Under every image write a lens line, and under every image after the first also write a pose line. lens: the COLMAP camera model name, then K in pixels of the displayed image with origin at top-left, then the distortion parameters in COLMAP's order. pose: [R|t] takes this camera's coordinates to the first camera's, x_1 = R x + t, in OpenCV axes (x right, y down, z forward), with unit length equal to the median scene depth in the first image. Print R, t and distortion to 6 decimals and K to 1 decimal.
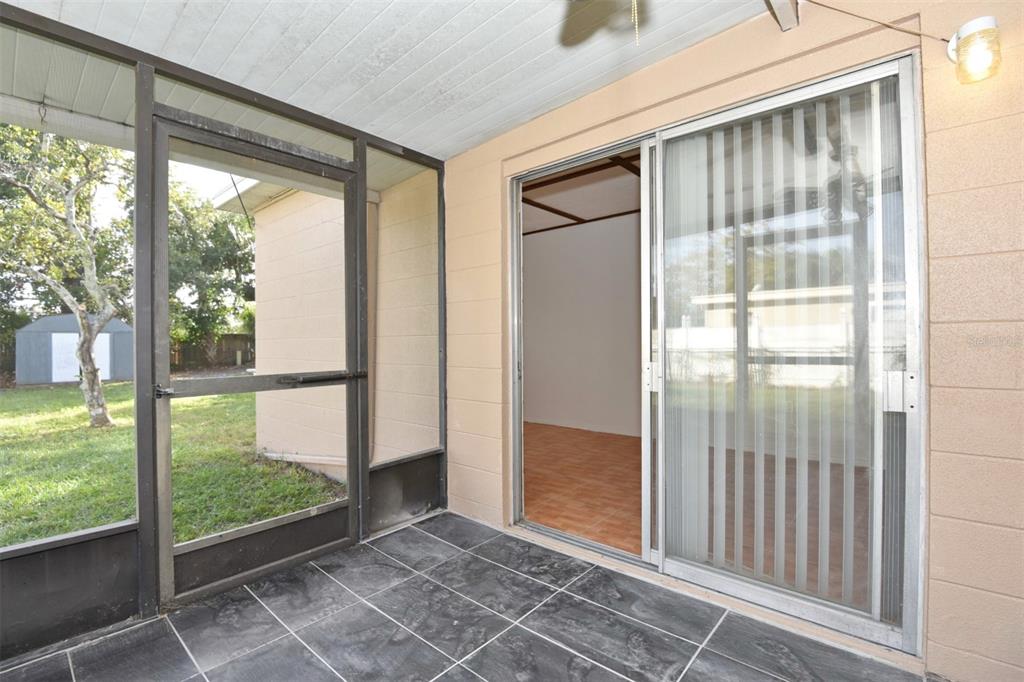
lens RADIAL K [[464.2, 0, 504.8], [0, 464.2, 342.6], [0, 0, 1]] dist [-0.017995, -0.000636]
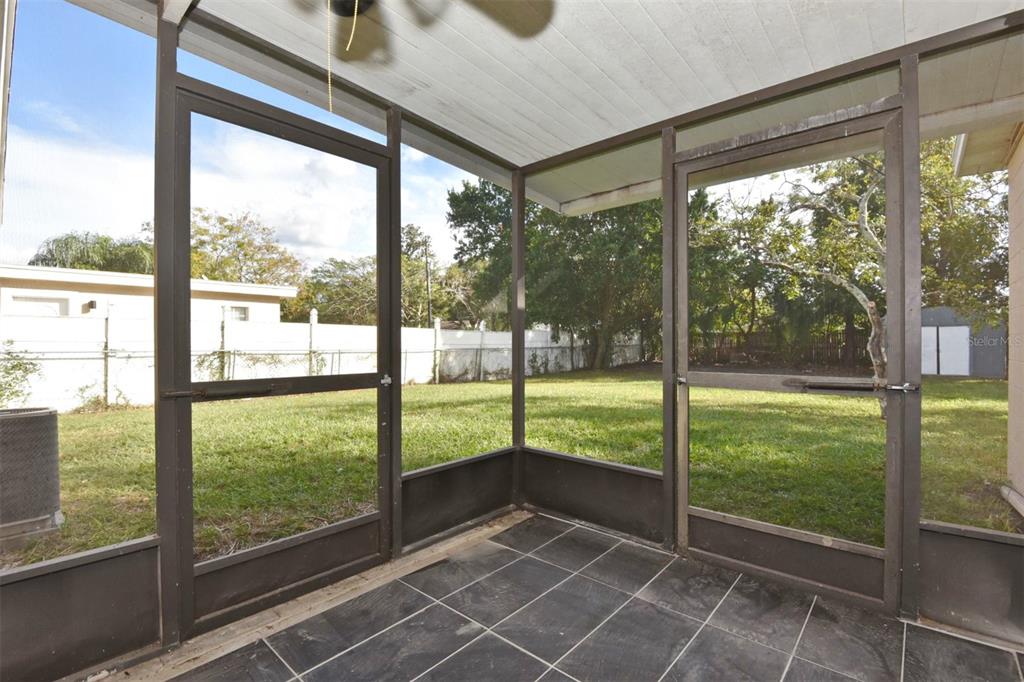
lens RADIAL K [[464.2, 0, 505.1], [0, 464.2, 343.4], [0, 0, 1]] dist [-0.017995, -0.000636]
pose [[0.005190, 0.013784, -0.999892, 0.483870], [0.003495, 0.999899, 0.013802, -0.013245], [0.999980, -0.003566, 0.005141, 0.468778]]
